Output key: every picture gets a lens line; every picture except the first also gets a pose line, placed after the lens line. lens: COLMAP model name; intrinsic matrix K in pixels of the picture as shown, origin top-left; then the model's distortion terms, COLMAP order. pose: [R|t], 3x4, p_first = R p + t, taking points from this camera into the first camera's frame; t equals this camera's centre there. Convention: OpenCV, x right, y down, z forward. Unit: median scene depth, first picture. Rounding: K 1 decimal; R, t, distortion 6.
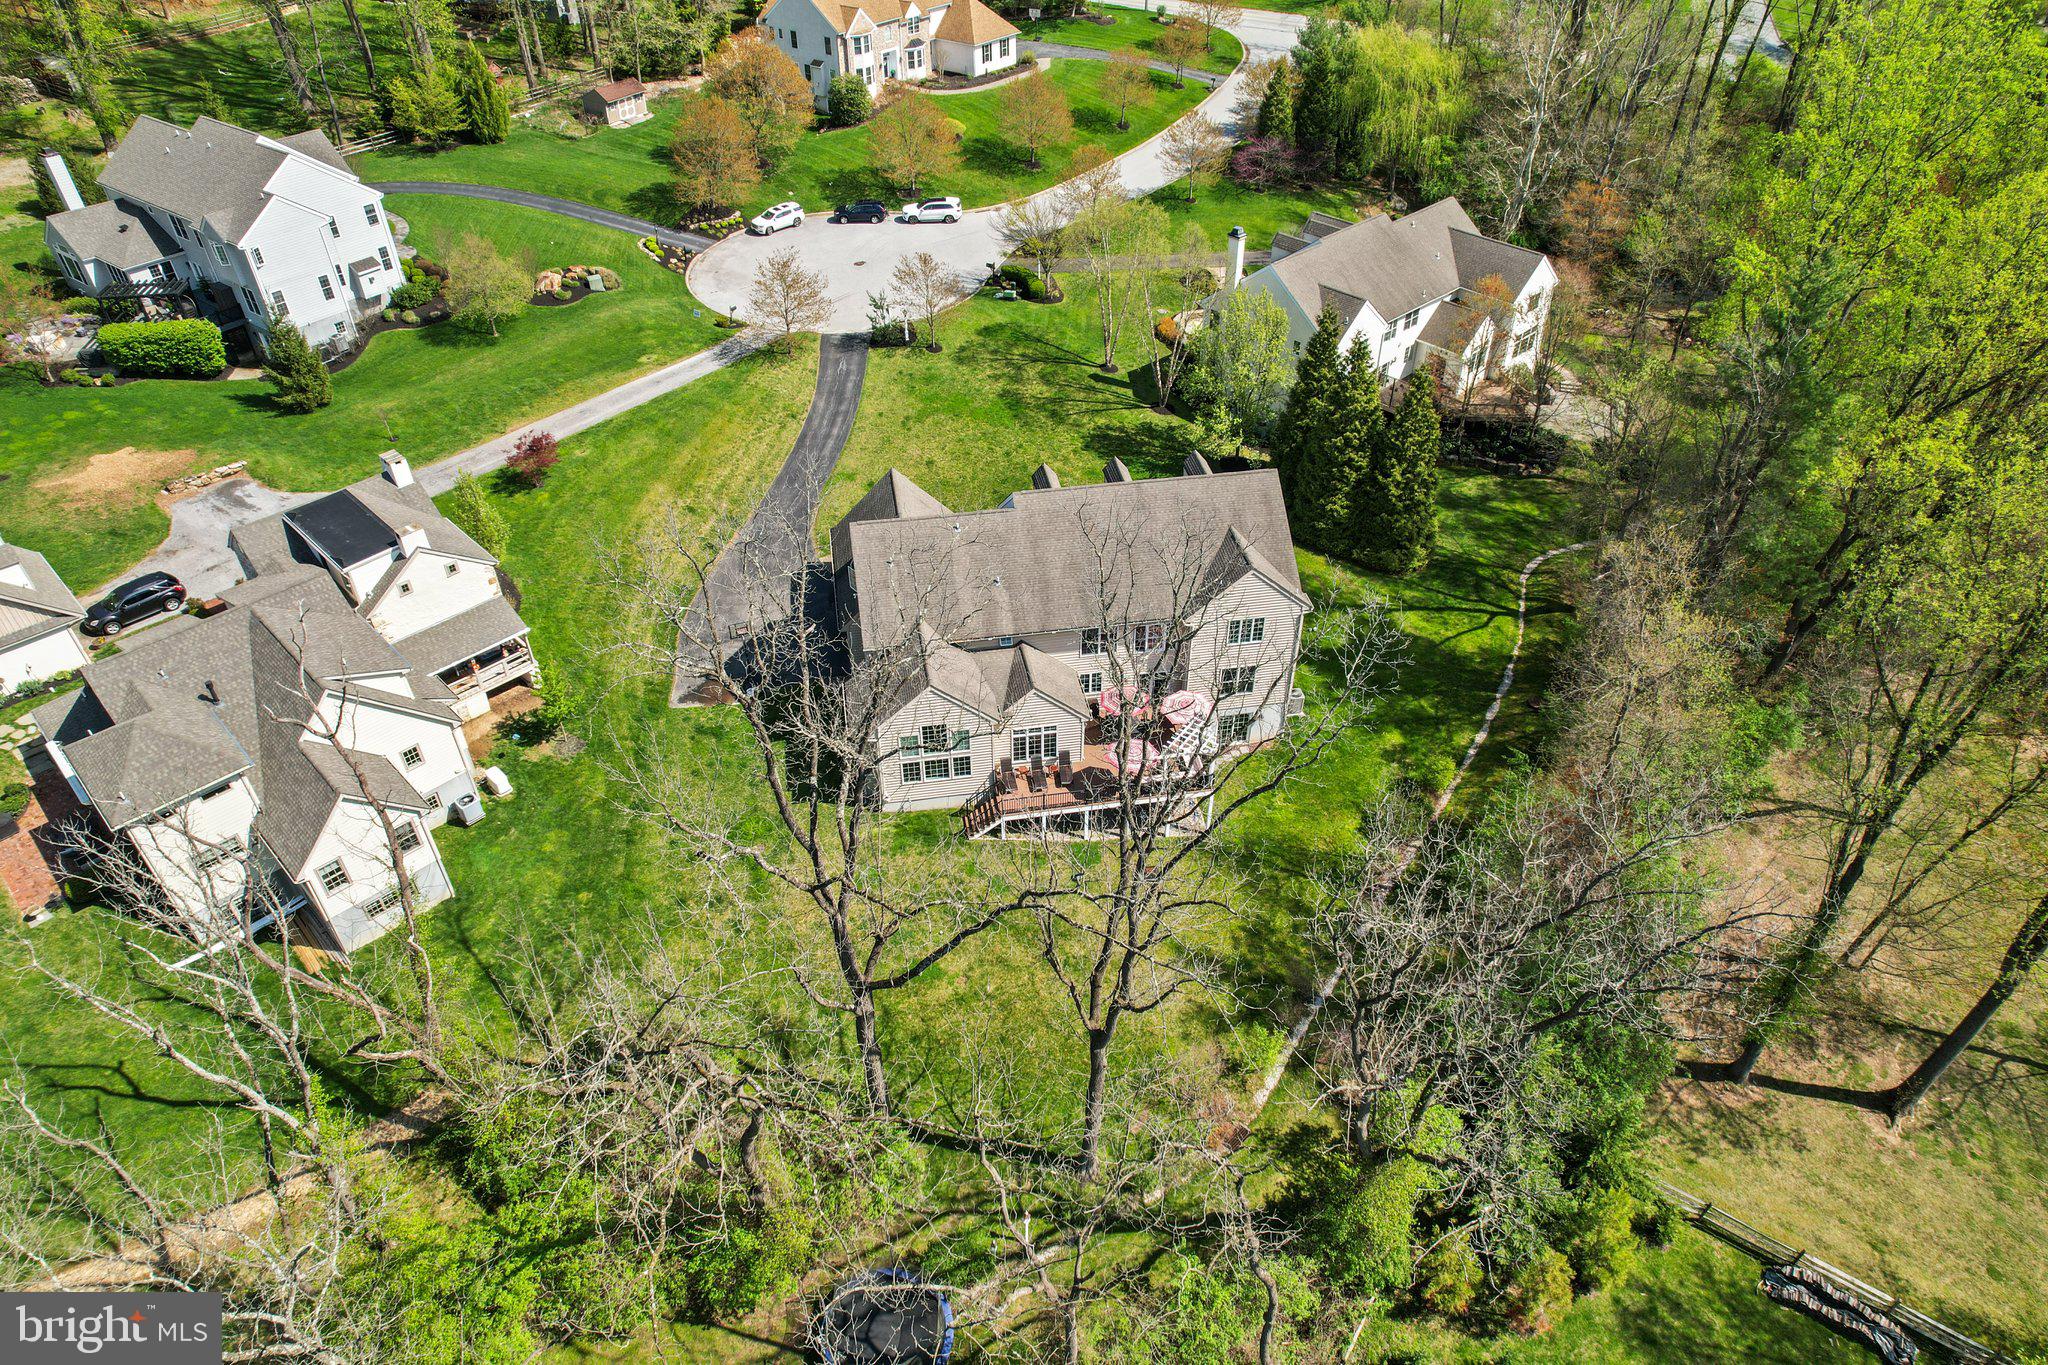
lens RADIAL K [[1308.5, 0, 1033.8], [0, 1308.5, 693.9], [0, 0, 1]] dist [-0.070207, 0.061229]
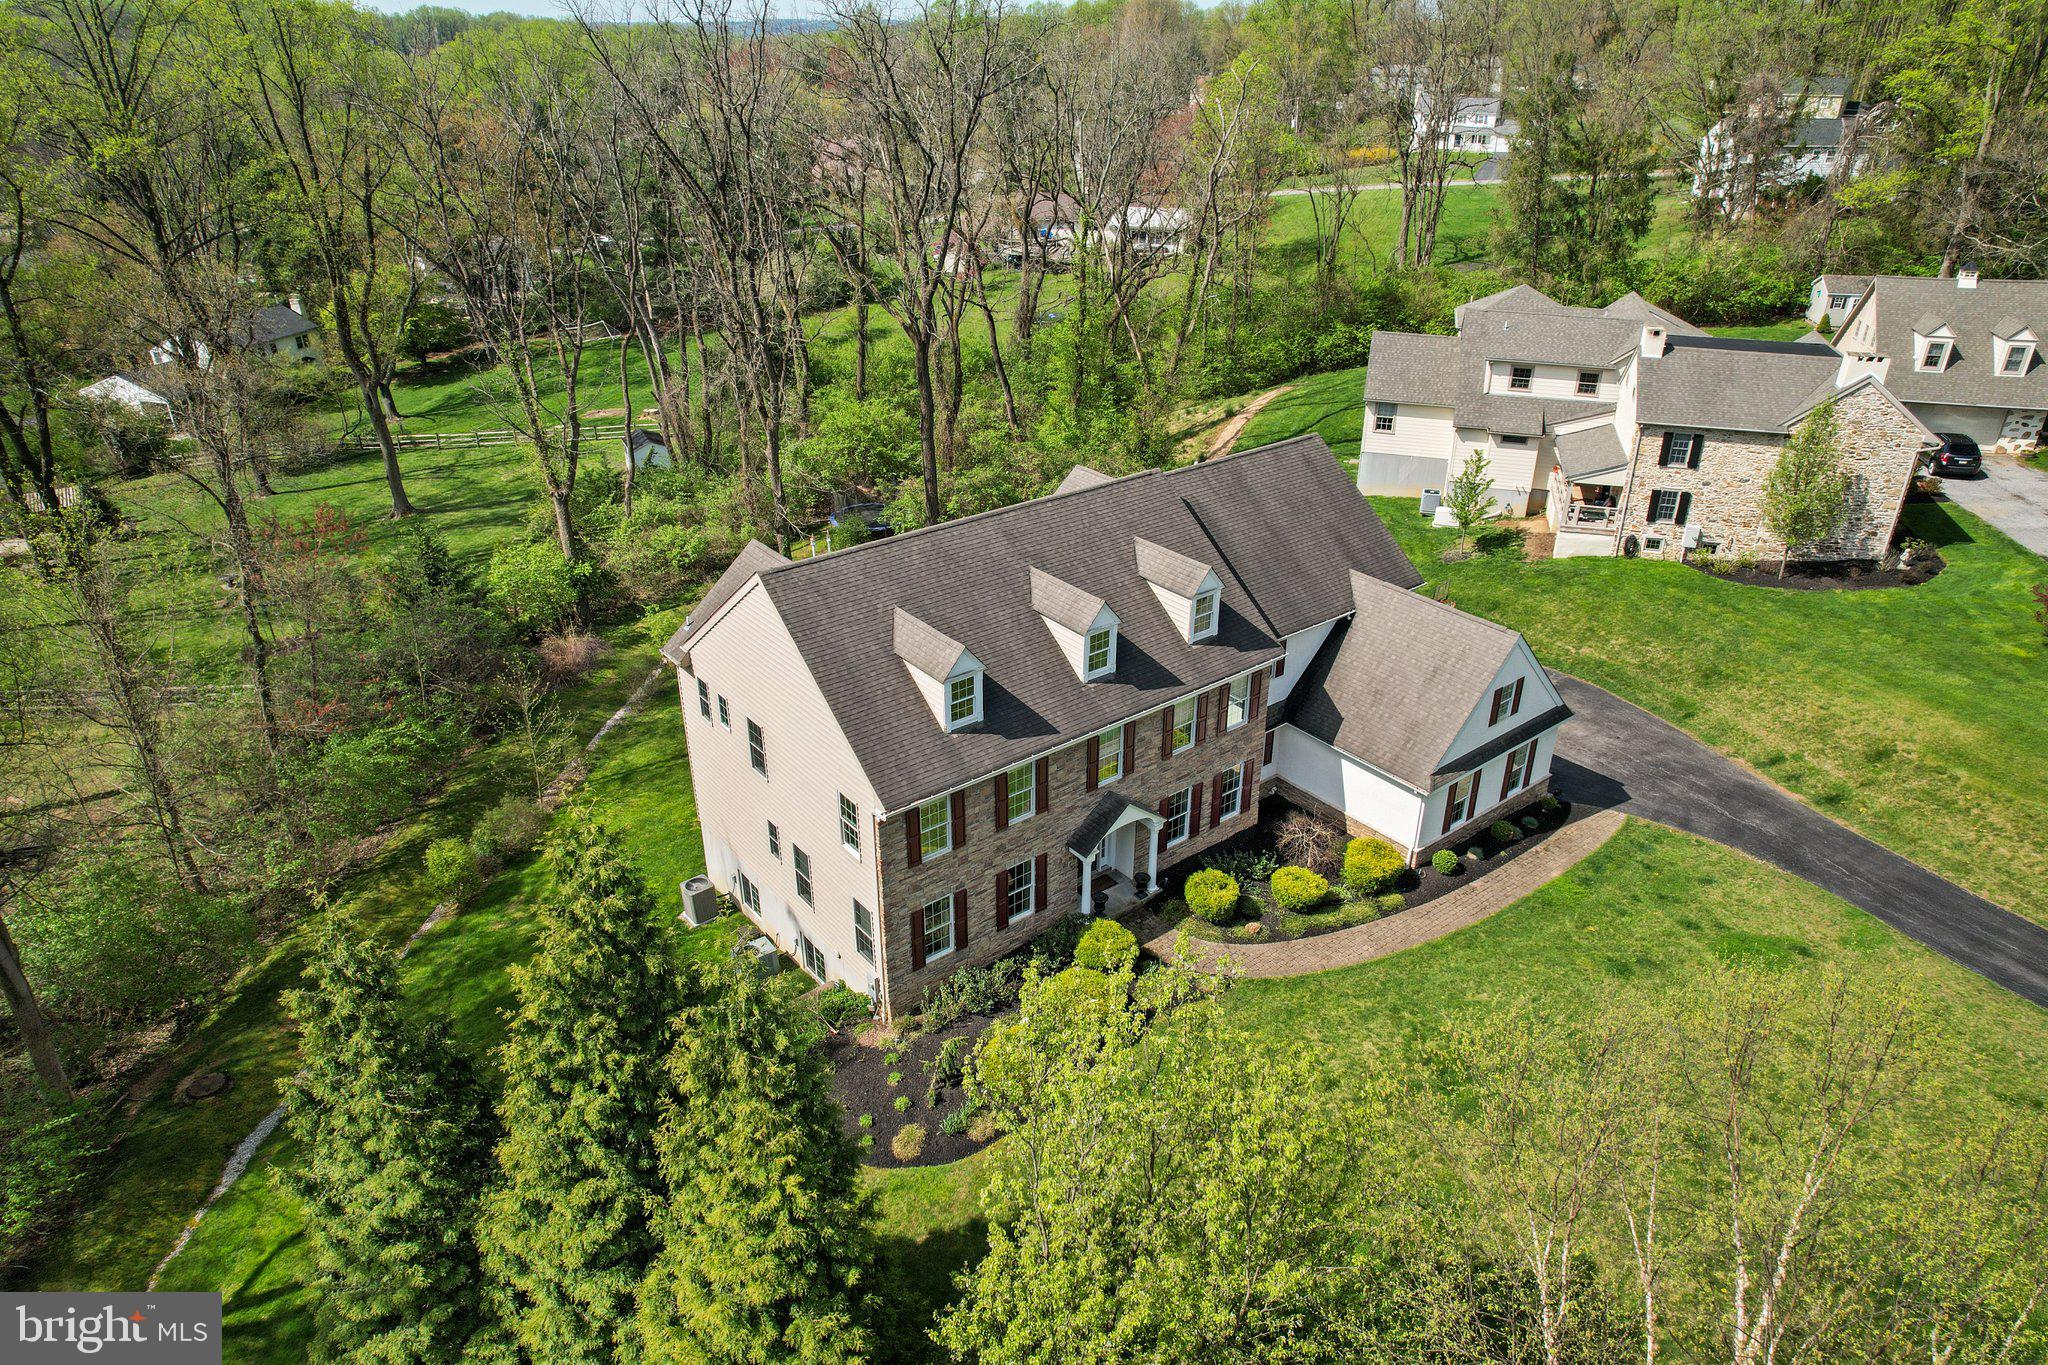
lens RADIAL K [[1308.5, 0, 1026.9], [0, 1308.5, 688.7], [0, 0, 1]] dist [-0.070207, 0.061229]
pose [[-0.878090, 0.223659, -0.423007, 0.243336], [-0.299742, 0.431978, 0.850617, -0.464112], [0.372978, 0.873711, -0.312276, 0.948435]]
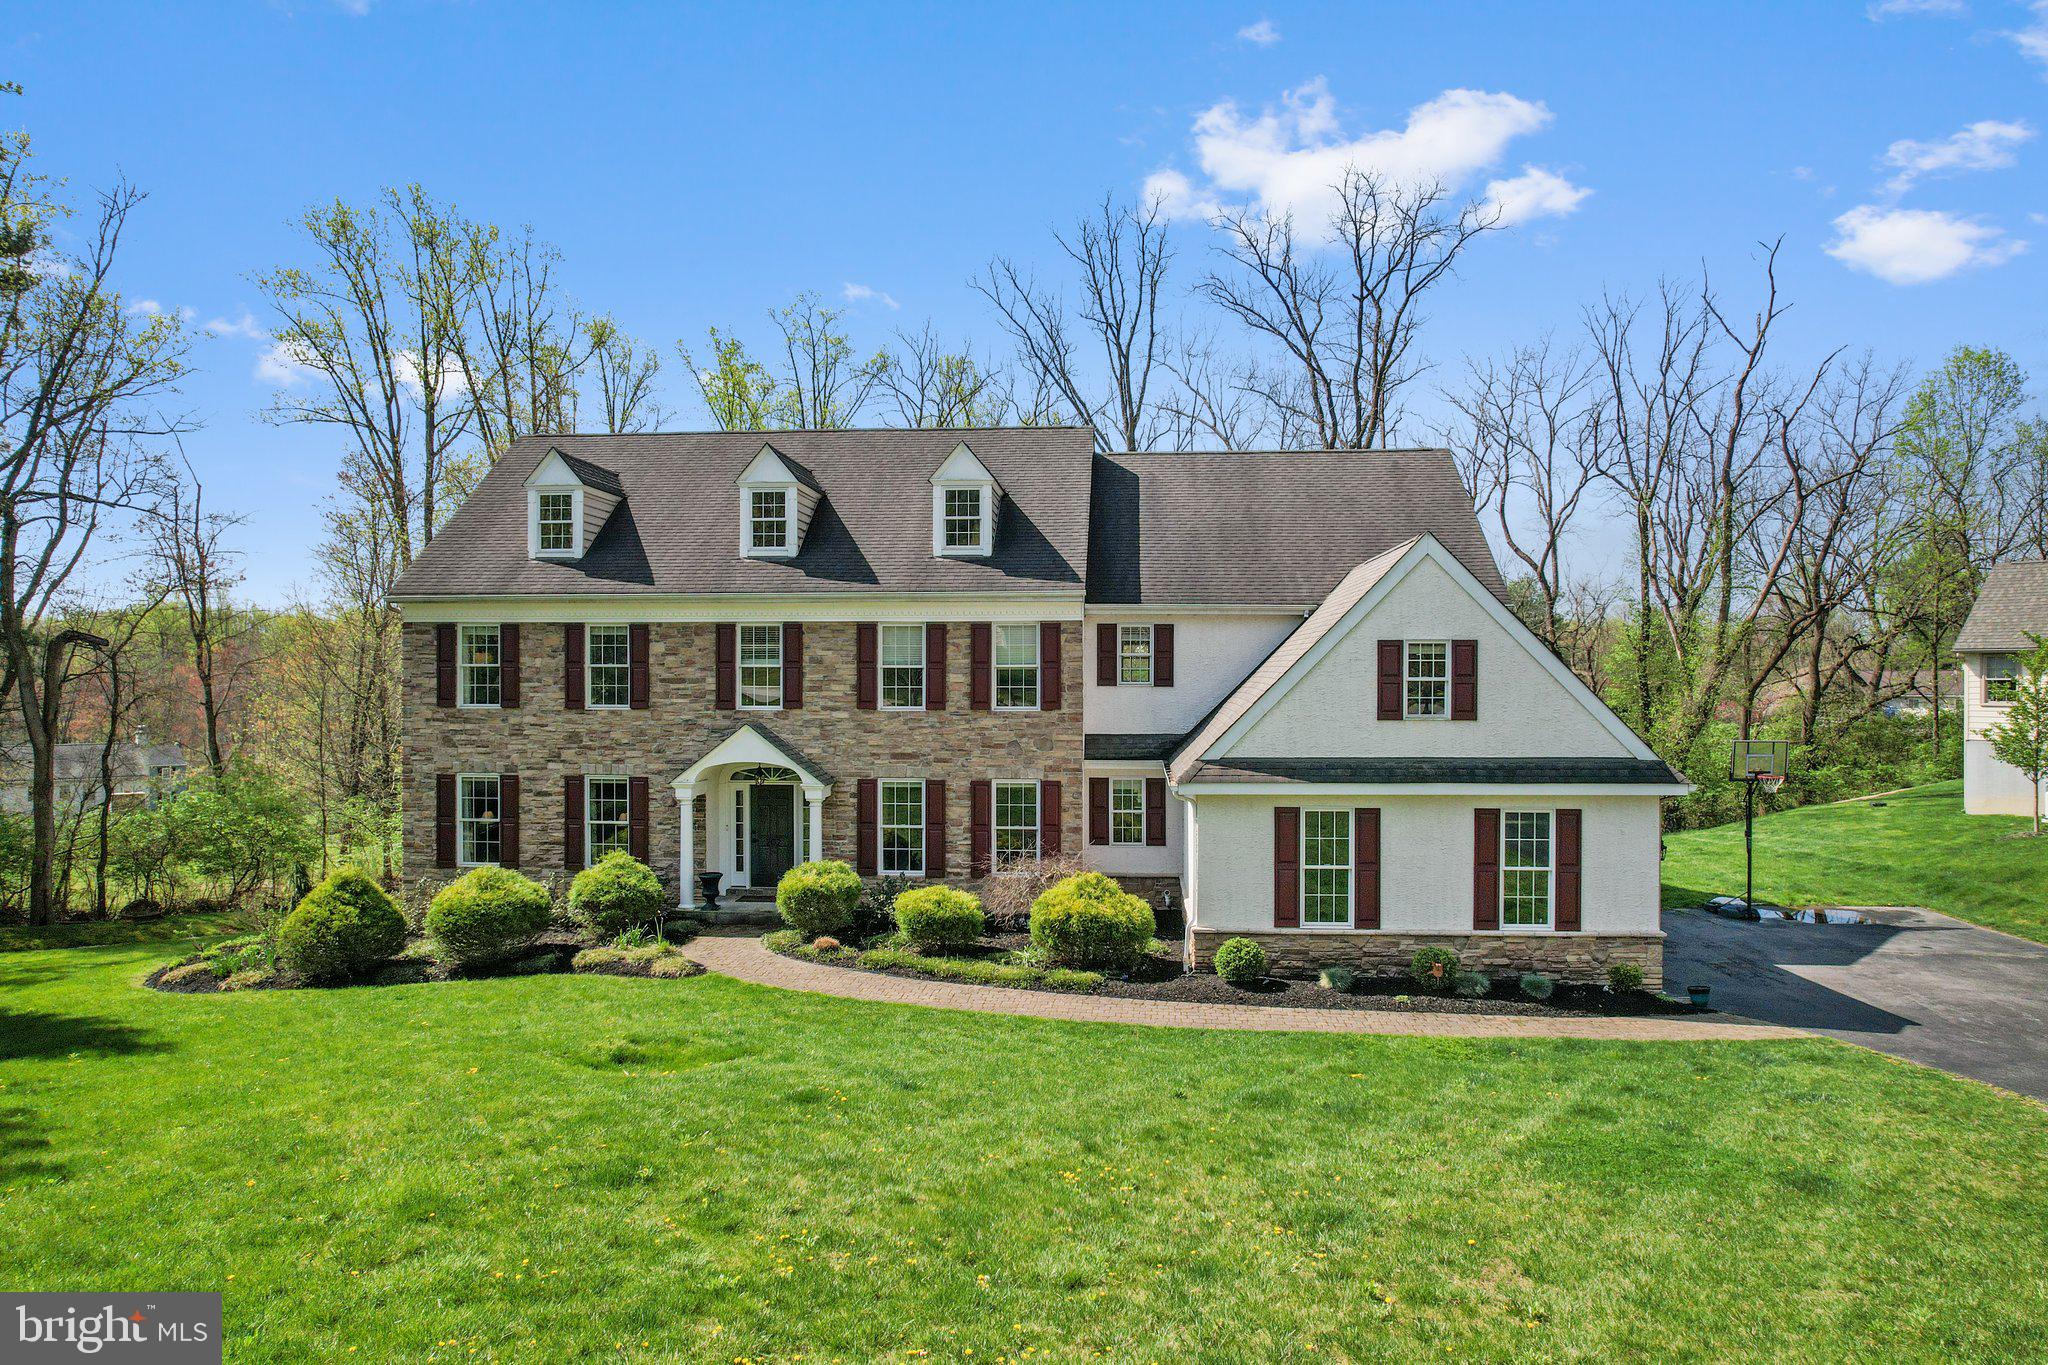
lens RADIAL K [[1308.5, 0, 1023.9], [0, 1308.5, 680.6], [0, 0, 1]] dist [-0.070207, 0.061229]
pose [[-0.968055, 0.004257, 0.250702, -0.081364], [0.162256, 0.772921, 0.613406, -0.281326], [-0.191161, 0.634488, -0.748921, 1.059936]]
